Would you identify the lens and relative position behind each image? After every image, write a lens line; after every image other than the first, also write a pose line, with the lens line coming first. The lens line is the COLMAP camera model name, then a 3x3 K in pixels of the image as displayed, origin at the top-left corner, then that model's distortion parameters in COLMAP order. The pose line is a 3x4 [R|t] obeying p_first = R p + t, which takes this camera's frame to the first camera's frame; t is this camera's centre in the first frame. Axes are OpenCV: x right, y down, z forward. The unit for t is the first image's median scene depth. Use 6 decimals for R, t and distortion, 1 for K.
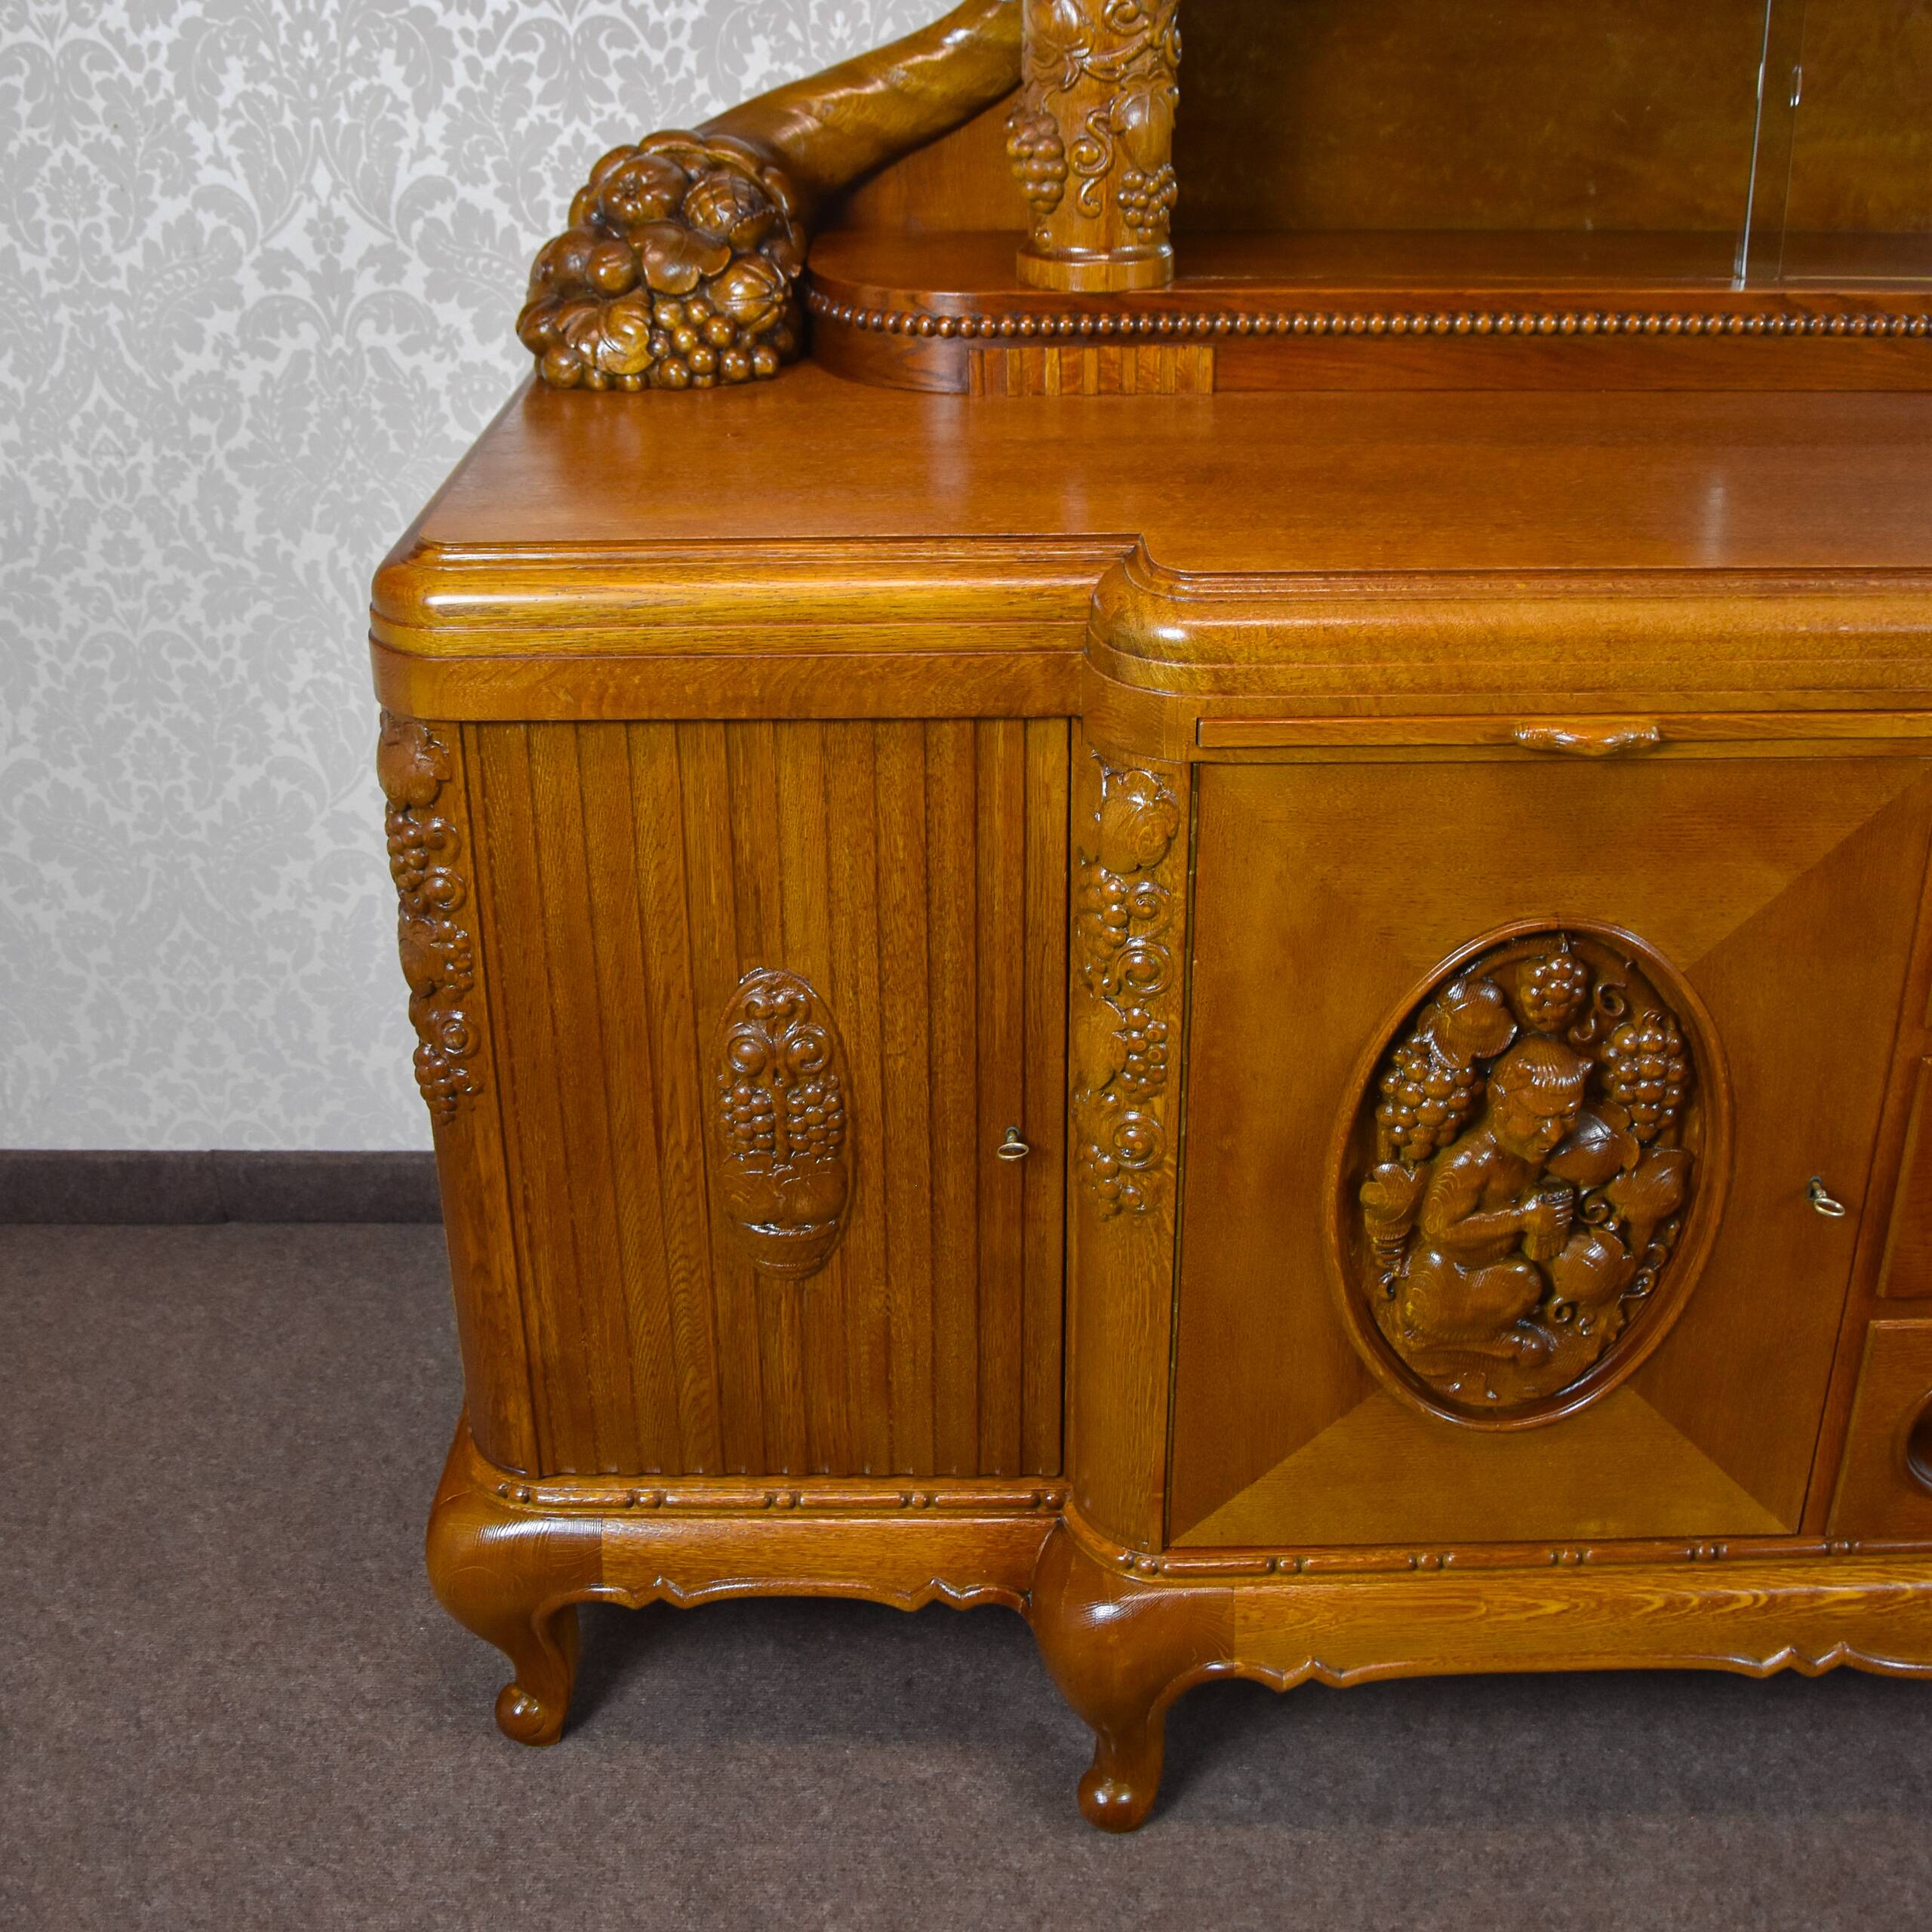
lens RADIAL K [[2264.0, 0, 942.8], [0, 2264.0, 718.1], [0, 0, 1]] dist [-0.186005, 0.152744]
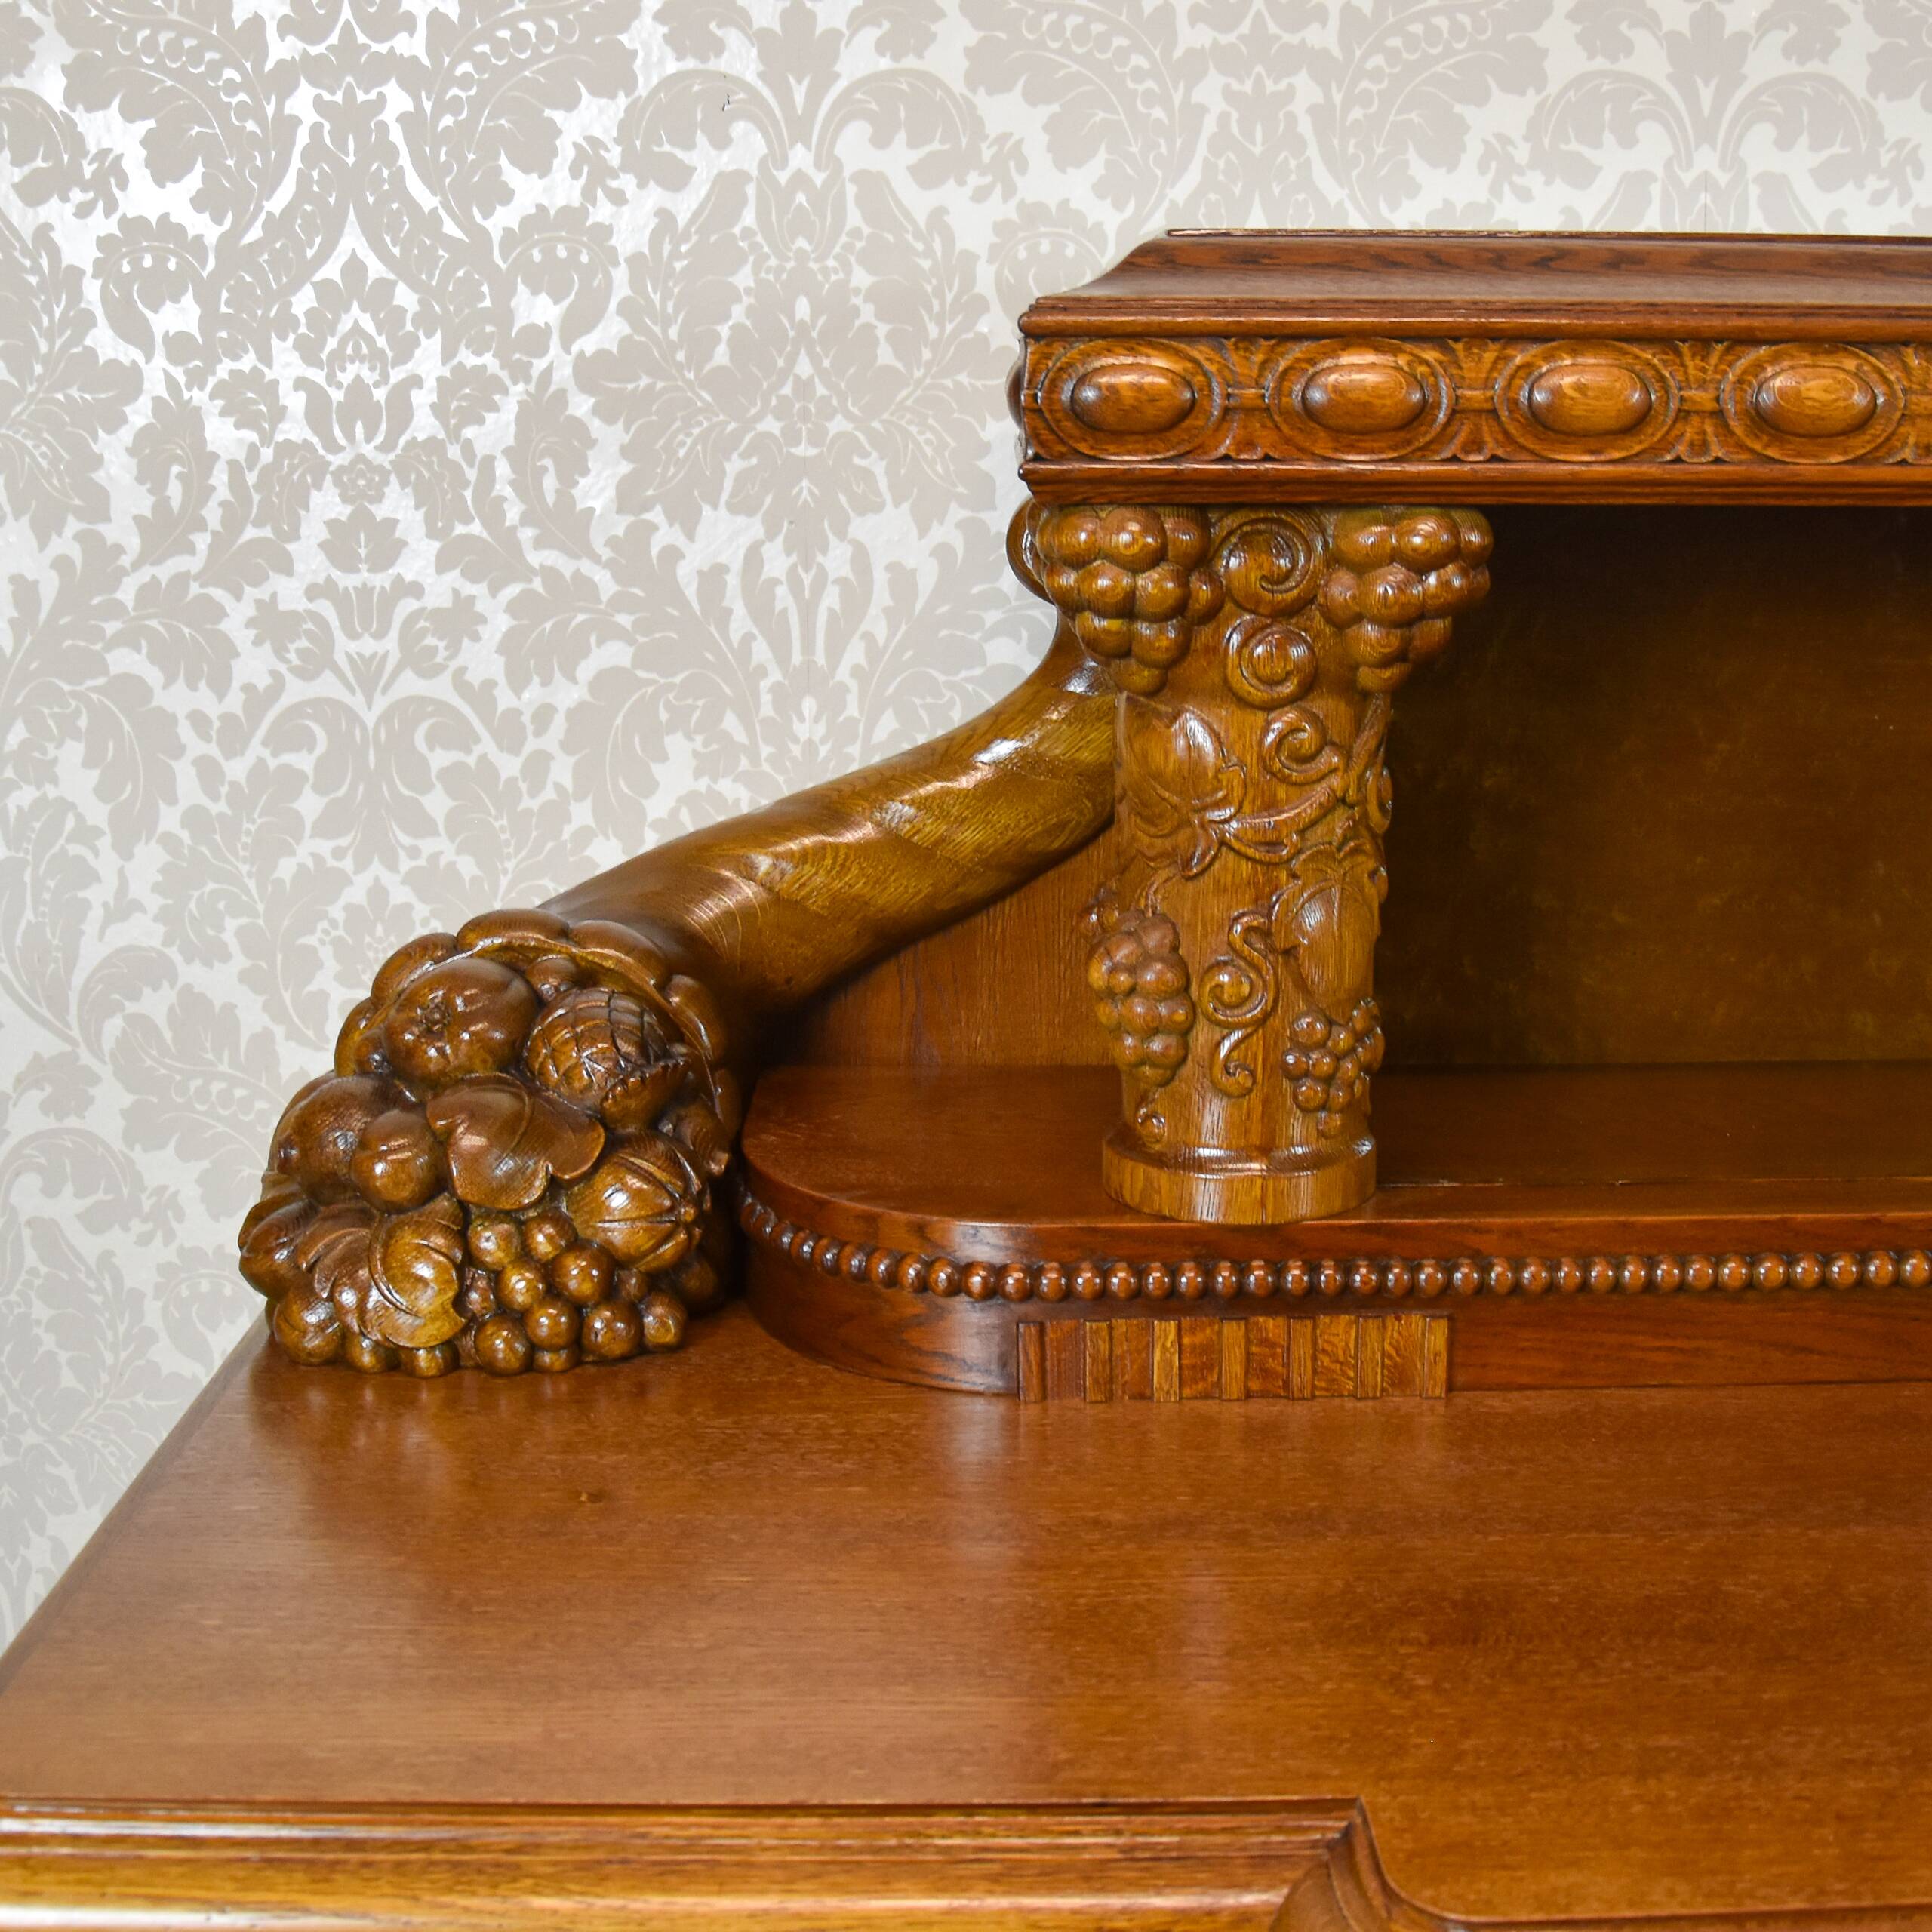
lens RADIAL K [[2848.6, 0, 1043.5], [0, 2848.6, 881.6], [0, 0, 1]] dist [-0.154473, 0.067931]
pose [[0.999614, 0.009610, 0.026056, -0.001886], [-0.004268, 0.980234, -0.197796, -0.127851], [-0.027442, 0.197608, 0.979897, 0.271845]]
